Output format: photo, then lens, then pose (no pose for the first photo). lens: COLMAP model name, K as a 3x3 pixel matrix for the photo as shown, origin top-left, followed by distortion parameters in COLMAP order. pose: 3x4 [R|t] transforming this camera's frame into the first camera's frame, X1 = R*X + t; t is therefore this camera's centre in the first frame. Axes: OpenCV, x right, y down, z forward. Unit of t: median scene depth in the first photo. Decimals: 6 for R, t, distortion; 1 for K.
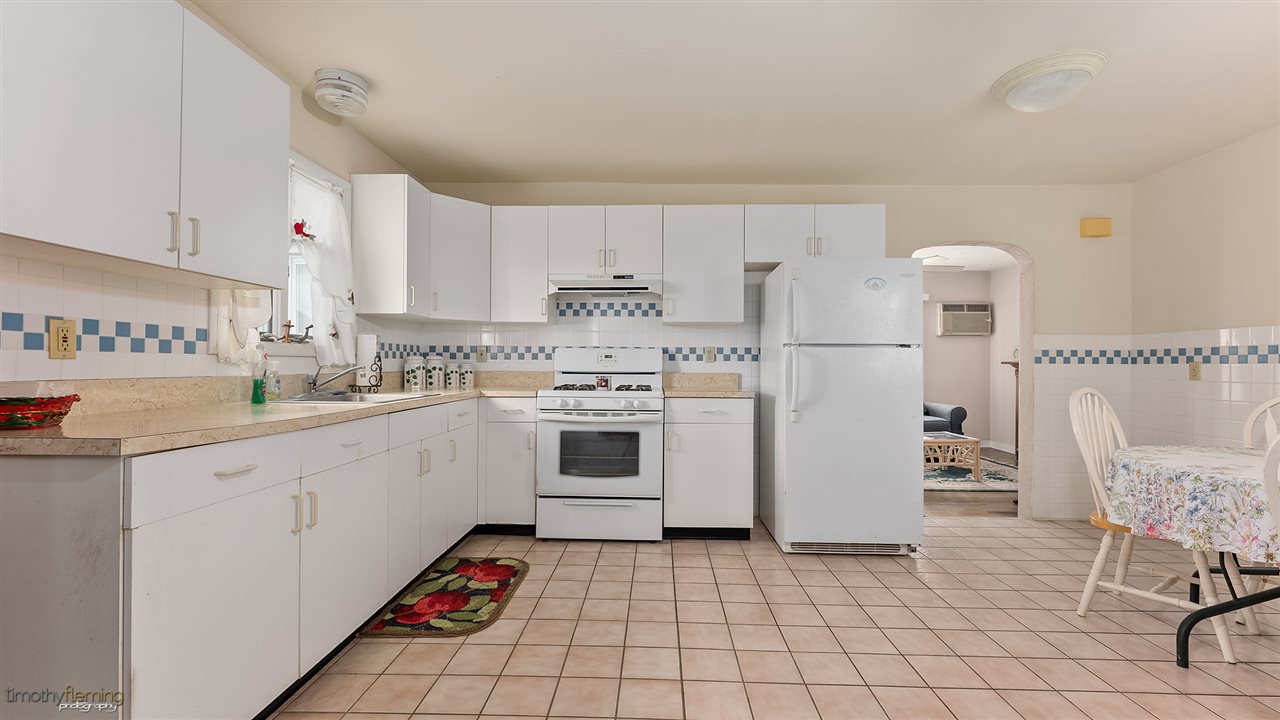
lens RADIAL K [[534.0, 0, 639.9], [0, 534.0, 363.0], [0, 0, 1]] dist [-0.001514, 0.000042]
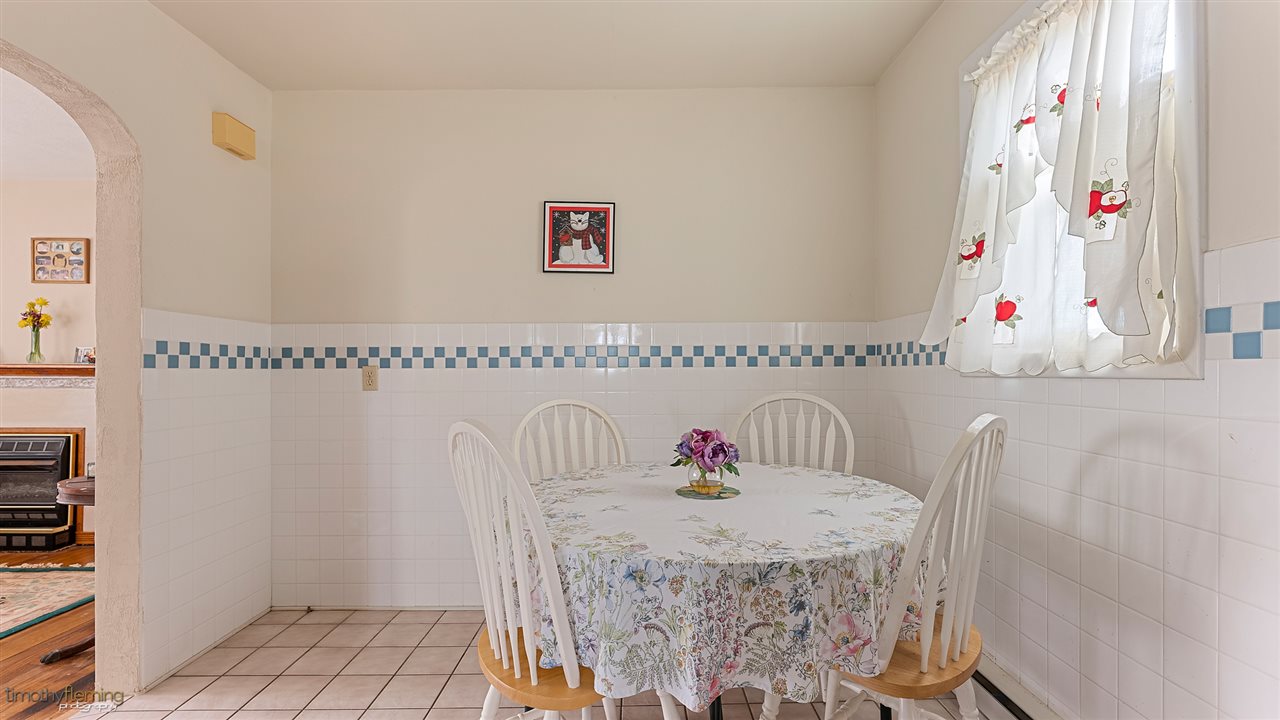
lens RADIAL K [[559.8, 0, 642.1], [0, 559.8, 371.0], [0, 0, 1]] dist [-0.002333, -0.000379]
pose [[-0.044351, -0.005366, 0.999002, 0.252772], [-0.003811, 0.999979, 0.005202, -0.000620], [-0.999009, -0.003576, -0.044370, 0.670777]]
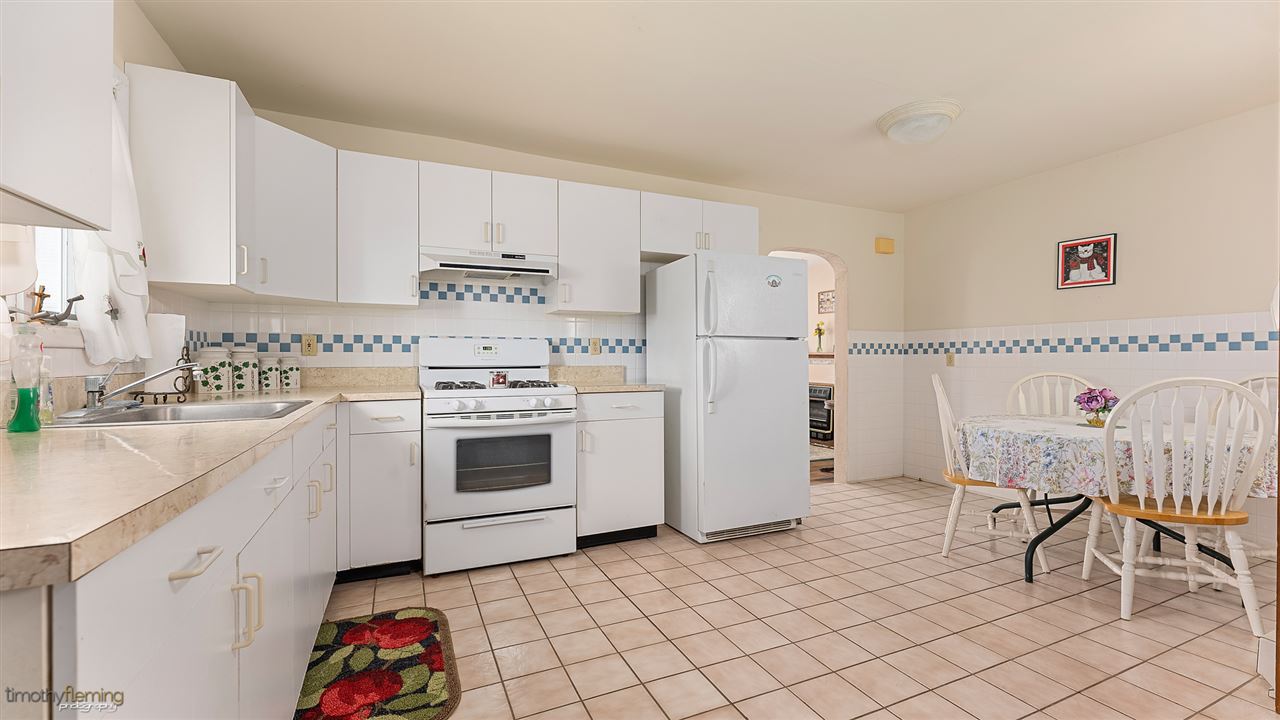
lens RADIAL K [[533.9, 0, 640.0], [0, 533.9, 360.0], [0, 0, 1]] dist [-0.001908, -0.000315]
pose [[0.896710, -0.009098, 0.442525, -0.258164], [0.005025, 0.999934, 0.010376, -0.001107], [-0.442590, -0.007080, 0.896696, 0.145274]]
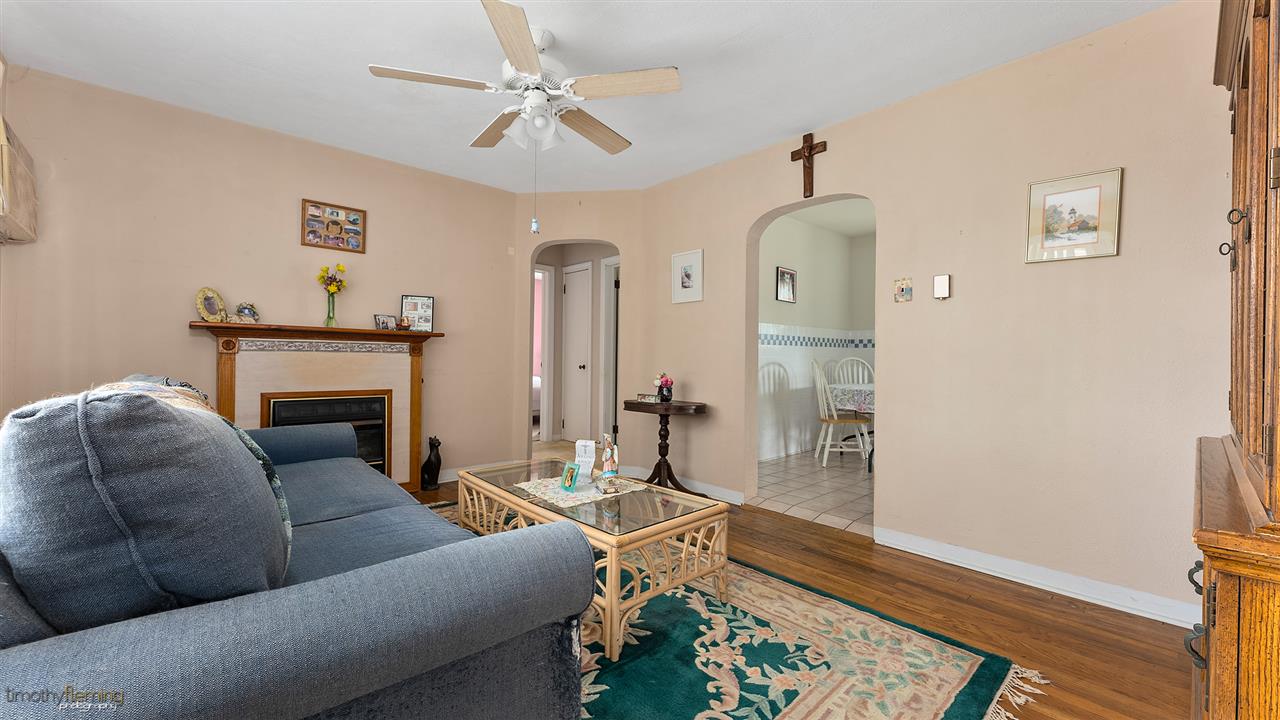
lens RADIAL K [[508.5, 0, 645.0], [0, 508.5, 360.4], [0, 0, 1]] dist [0.000419, -0.000027]
pose [[-0.701925, -0.017639, 0.712033, 0.239385], [-0.018268, 0.999810, 0.006760, 0.042581], [-0.712017, -0.008263, -0.702114, 2.136965]]
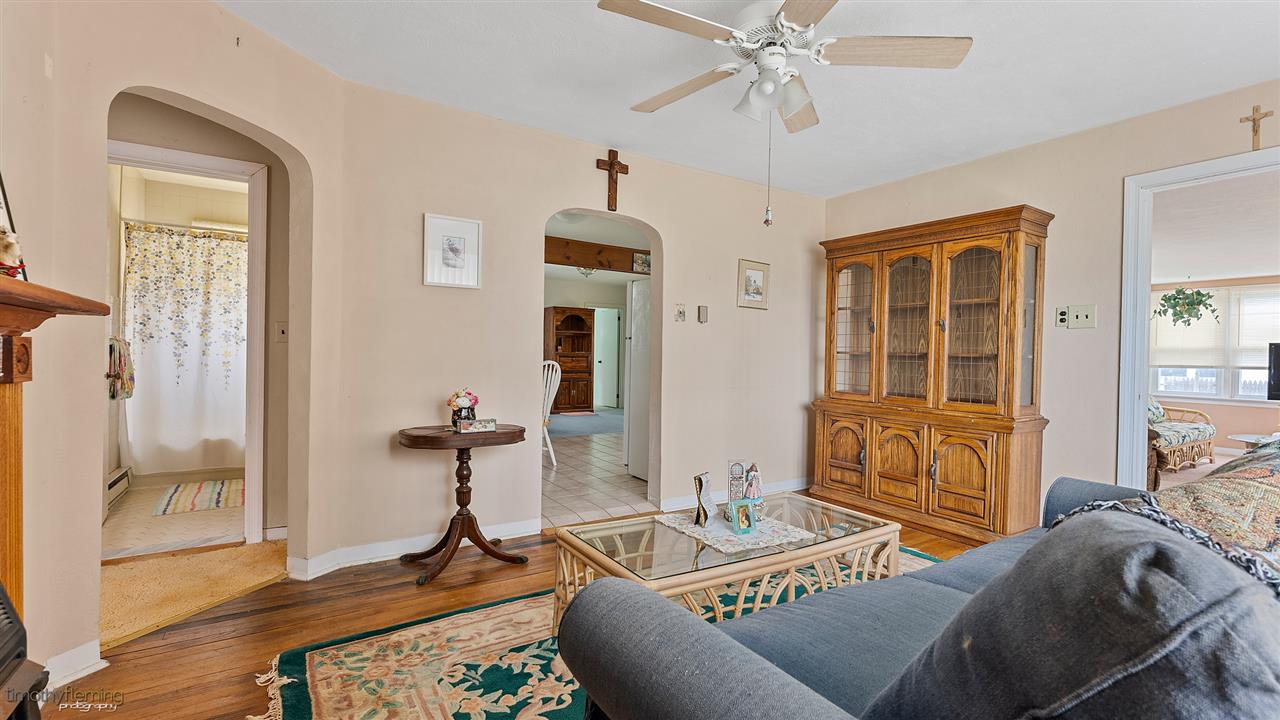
lens RADIAL K [[556.8, 0, 643.1], [0, 556.8, 362.1], [0, 0, 1]] dist [-0.001095, 0.000332]
pose [[-0.823755, -0.015230, -0.566741, 1.306293], [-0.021257, 0.999766, 0.004031, 0.028738], [0.566547, 0.015368, -0.823886, 2.194024]]
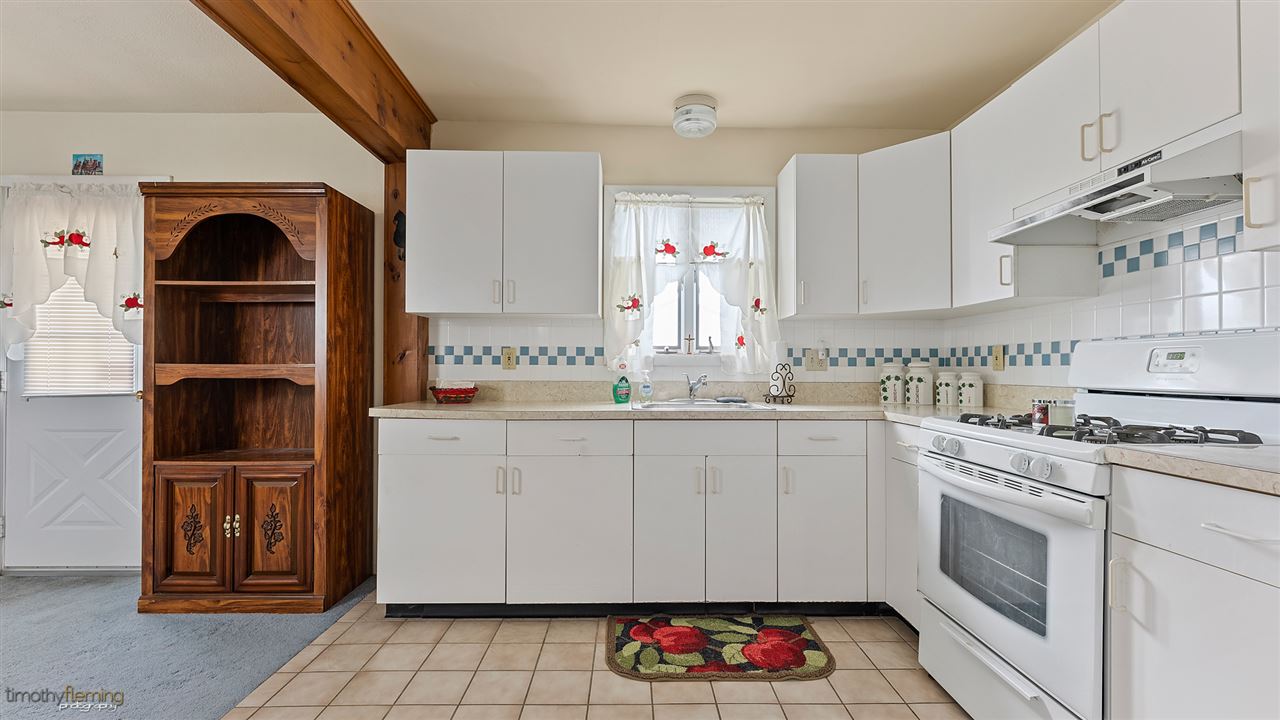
lens RADIAL K [[556.8, 0, 643.1], [0, 556.8, 362.1], [0, 0, 1]] dist [-0.001095, 0.000332]
pose [[0.055996, -0.018527, -0.998259, 0.419596], [-0.000743, 0.999827, -0.018598, 0.001576], [0.998431, 0.001783, 0.055972, 0.657805]]
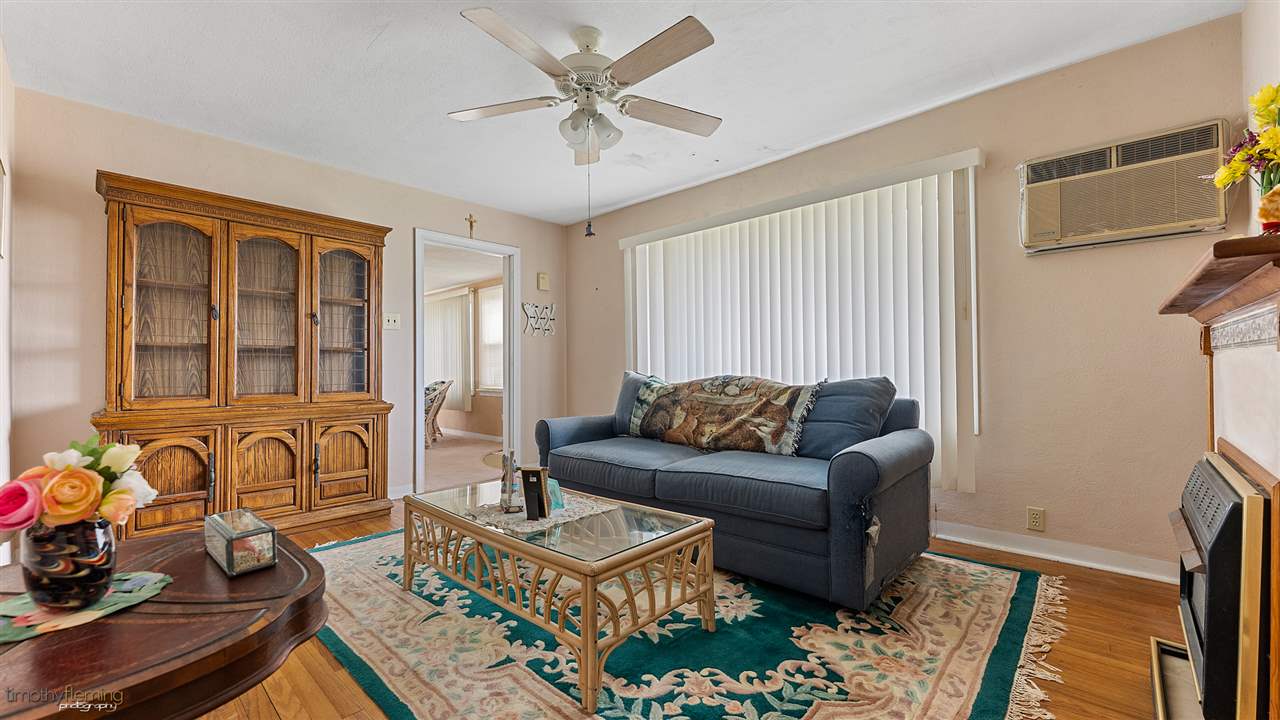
lens RADIAL K [[514.3, 0, 641.1], [0, 514.3, 363.5], [0, 0, 1]] dist [0.001527, -0.000029]
pose [[0.758075, -0.015871, -0.651974, 1.347493], [0.016141, 0.999854, -0.005572, 0.052657], [0.651968, -0.006300, 0.758221, 1.280083]]
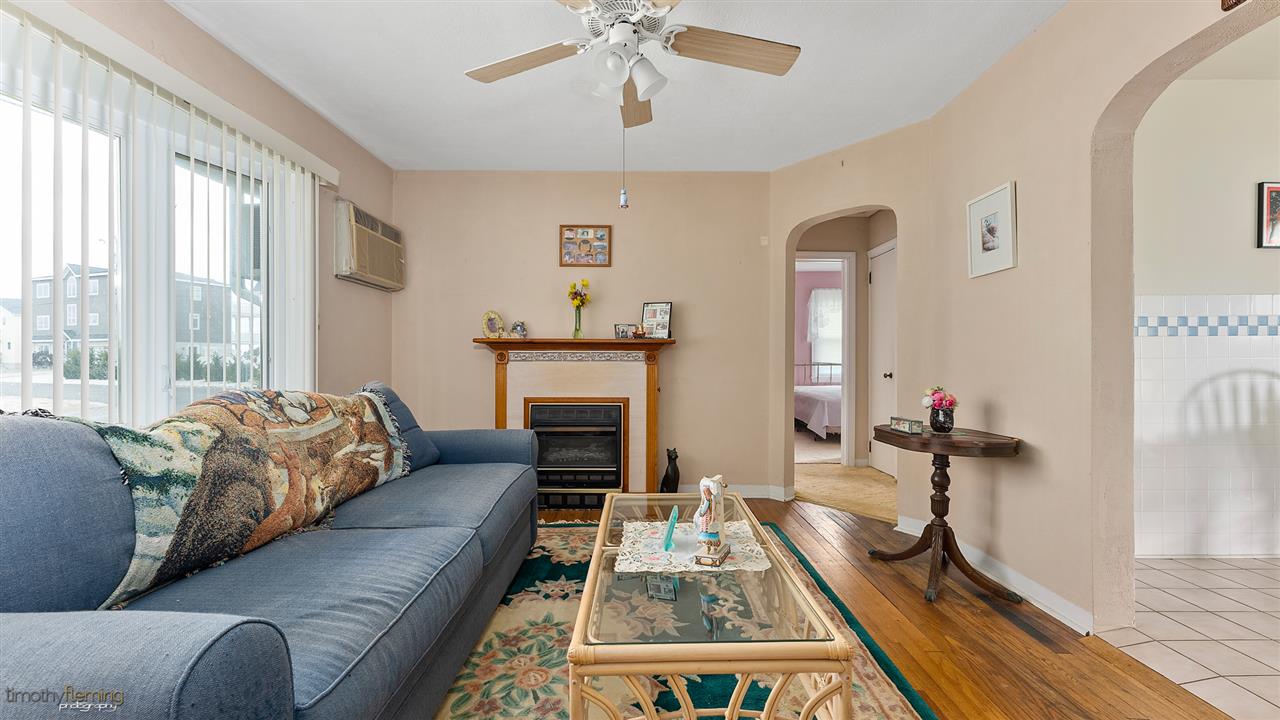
lens RADIAL K [[514.3, 0, 641.1], [0, 514.3, 363.5], [0, 0, 1]] dist [0.001527, -0.000029]
pose [[-0.032931, -0.009159, 0.999416, 0.289707], [-0.003173, 0.999954, 0.009060, 0.038047], [-0.999453, -0.002872, -0.032958, 1.757029]]
